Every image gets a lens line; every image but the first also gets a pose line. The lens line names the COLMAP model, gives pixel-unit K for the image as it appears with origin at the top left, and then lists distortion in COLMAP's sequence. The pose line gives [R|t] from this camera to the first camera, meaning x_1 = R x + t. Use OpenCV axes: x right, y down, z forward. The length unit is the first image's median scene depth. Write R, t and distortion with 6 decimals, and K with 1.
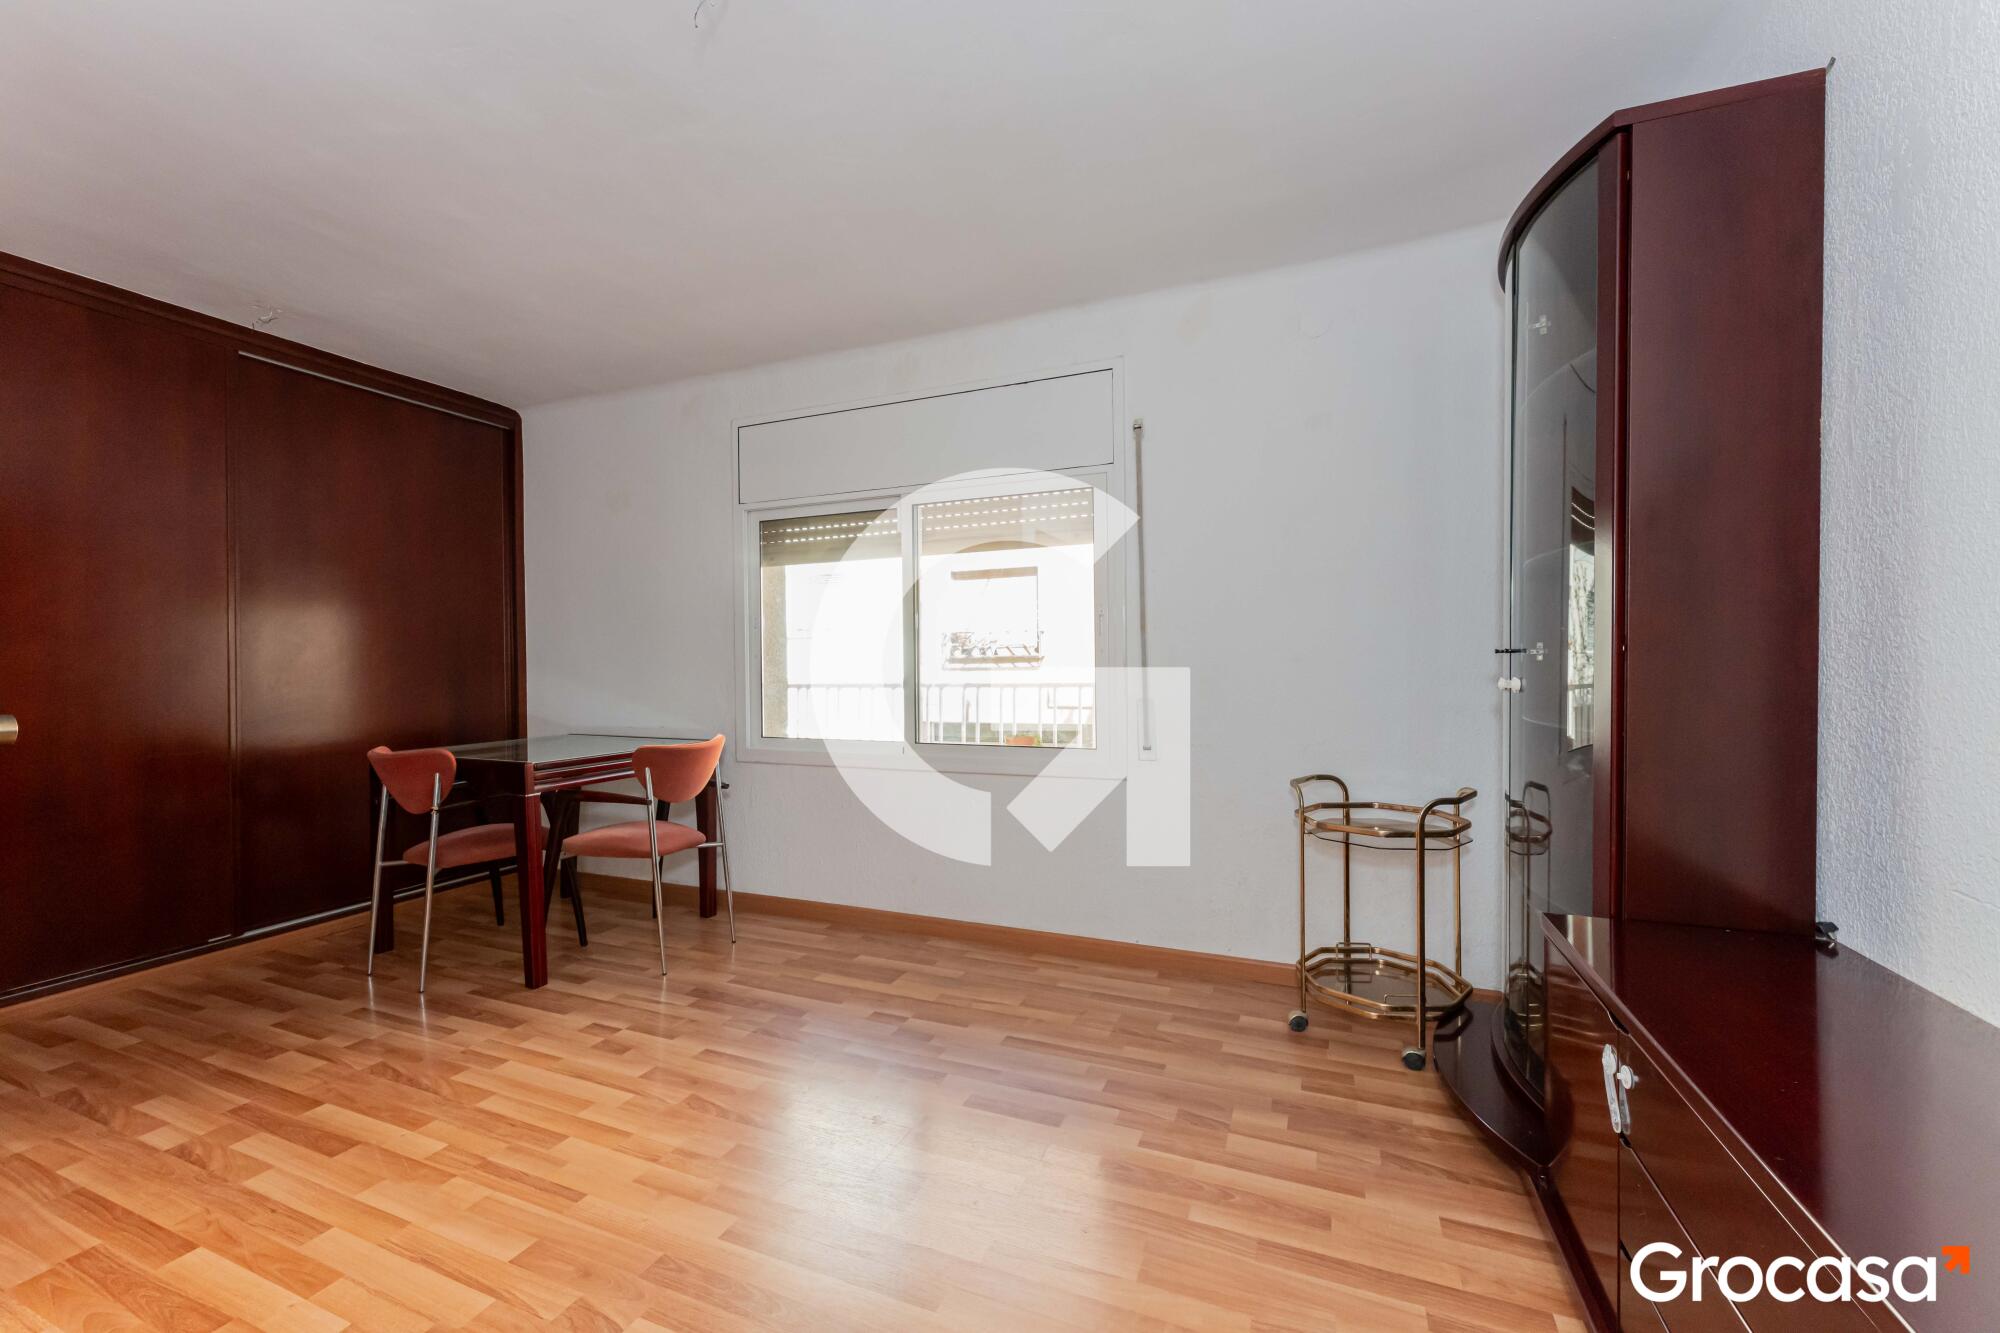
lens RADIAL K [[793.8, 0, 1001.3], [0, 793.8, 664.8], [0, 0, 1]] dist [0.005011, -0.001428]
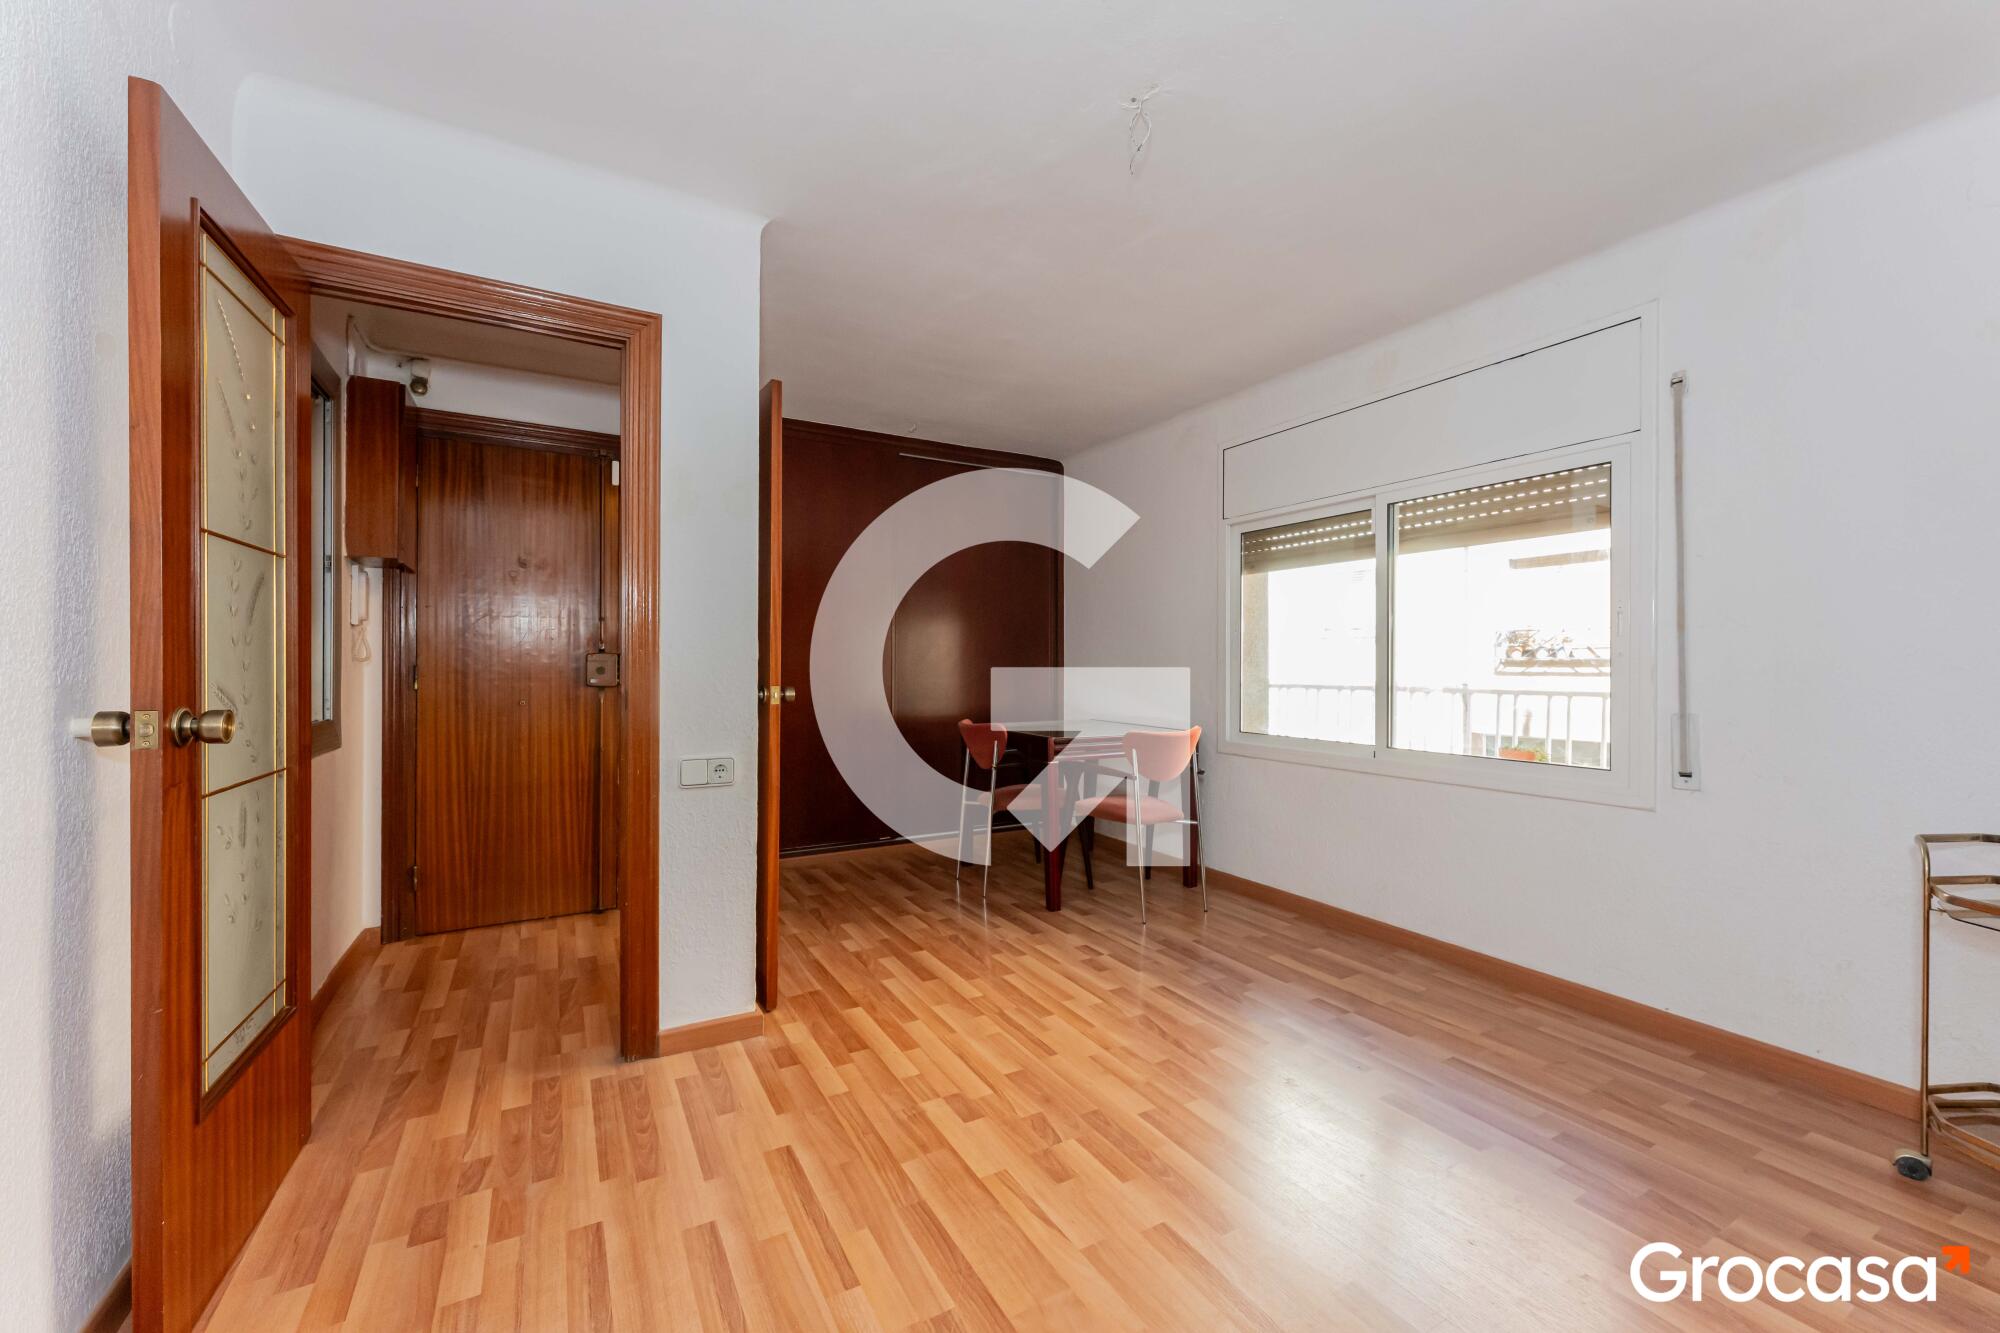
lens RADIAL K [[793.8, 0, 997.5], [0, 793.8, 667.4], [0, 0, 1]] dist [0.005011, -0.001428]
pose [[0.789264, 0.015933, -0.613847, 0.144504], [-0.014198, 0.999870, 0.007697, -0.001392], [0.613890, 0.002640, 0.789388, -0.088371]]
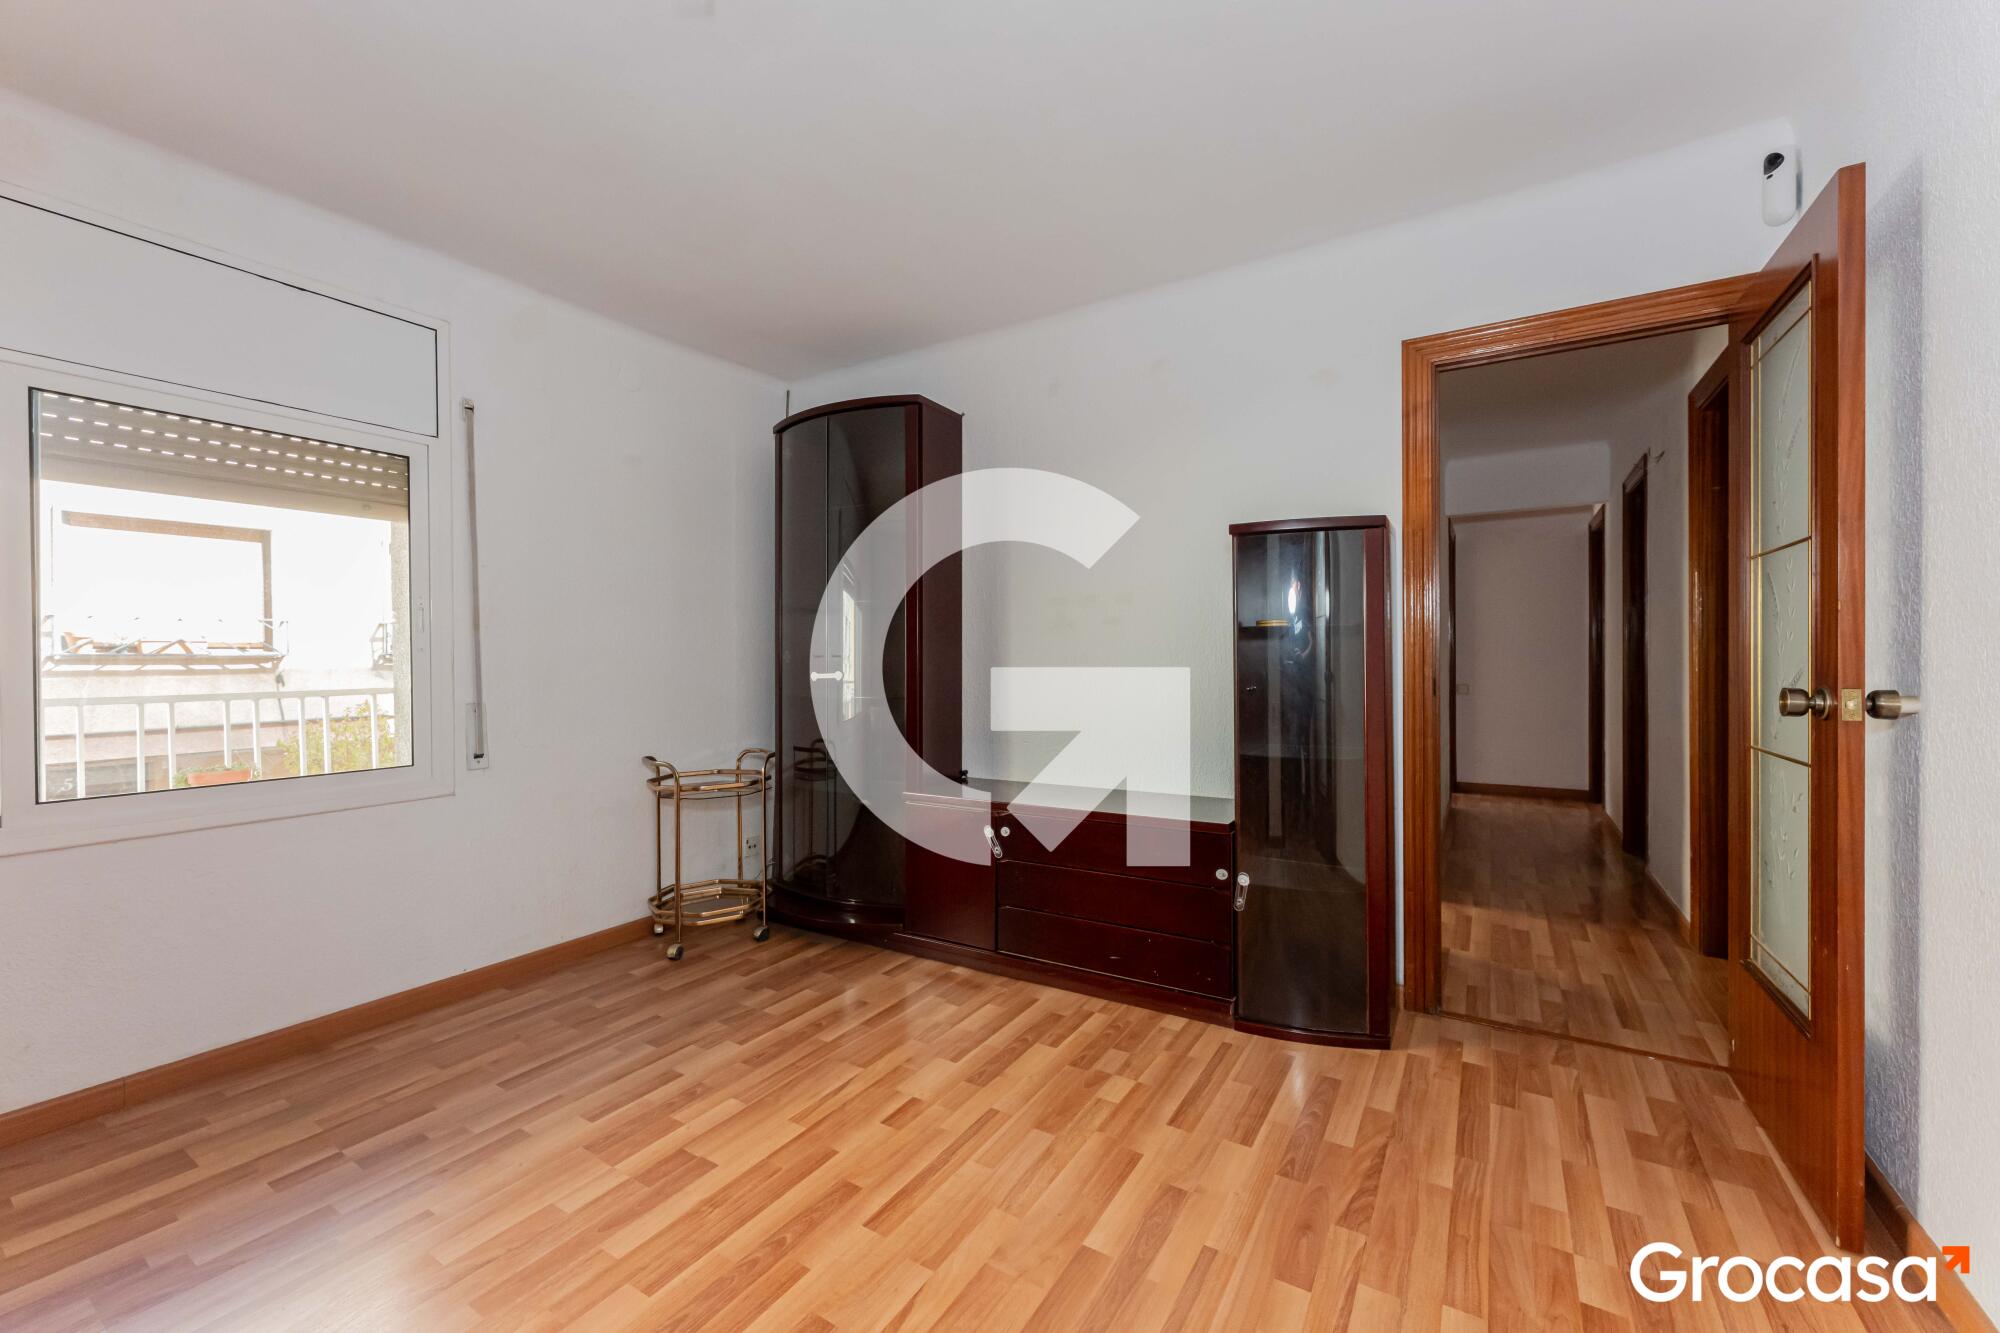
lens RADIAL K [[793.8, 0, 997.8], [0, 793.8, 665.4], [0, 0, 1]] dist [0.005011, -0.001428]
pose [[0.161802, 0.002009, 0.986821, -0.729330], [0.008416, 0.999959, -0.003416, 0.008358], [-0.986787, 0.008858, 0.161779, 0.284458]]
